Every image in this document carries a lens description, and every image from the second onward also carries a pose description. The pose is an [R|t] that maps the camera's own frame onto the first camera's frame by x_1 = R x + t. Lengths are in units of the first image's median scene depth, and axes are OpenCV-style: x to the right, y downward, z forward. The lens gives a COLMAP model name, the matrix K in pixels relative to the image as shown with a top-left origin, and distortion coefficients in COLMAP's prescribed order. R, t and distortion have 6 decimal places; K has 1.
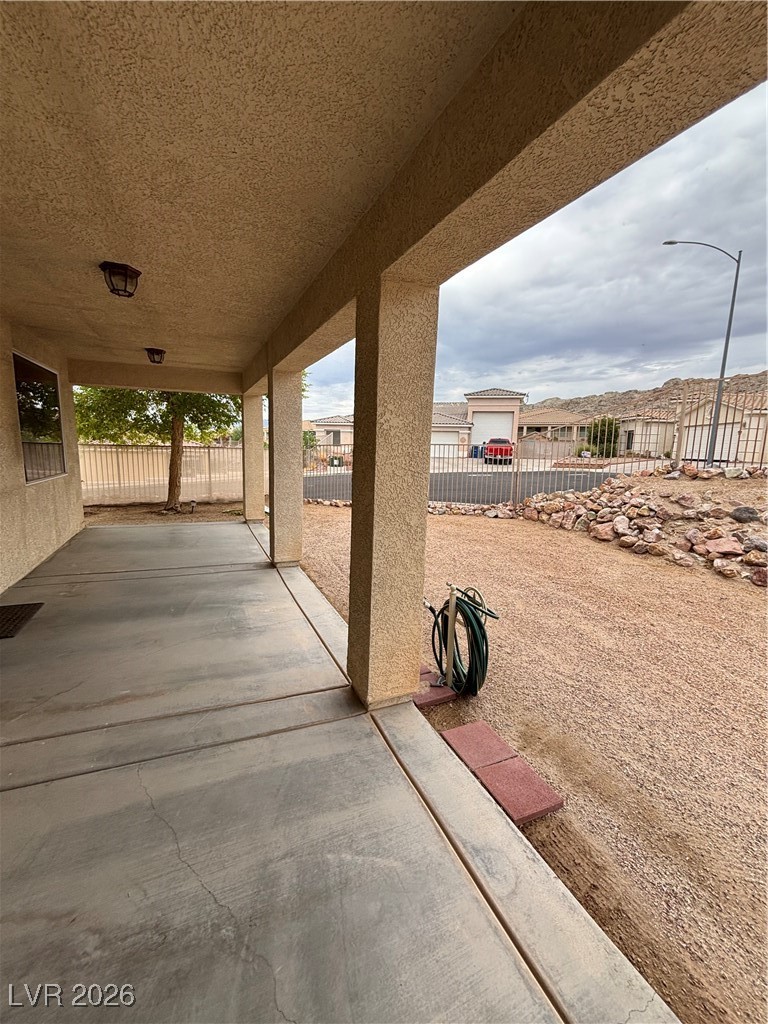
lens RADIAL K [[414.9, 0, 383.7], [0, 414.9, 510.2], [0, 0, 1]] dist [-0.001091, -0.000167]
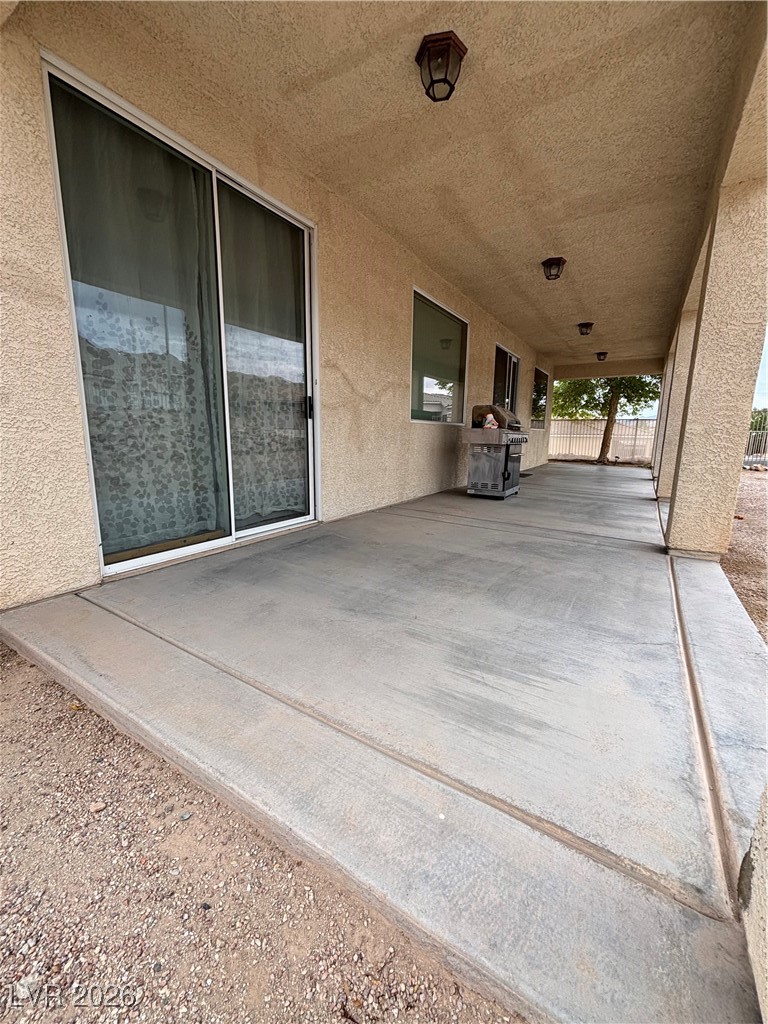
lens RADIAL K [[414.9, 0, 383.7], [0, 414.9, 510.2], [0, 0, 1]] dist [-0.001091, -0.000167]
pose [[0.552983, 0.132542, -0.822583, 0.345538], [-0.125911, 0.989221, 0.074749, 0.187593], [0.823624, 0.062237, 0.563711, -0.517953]]
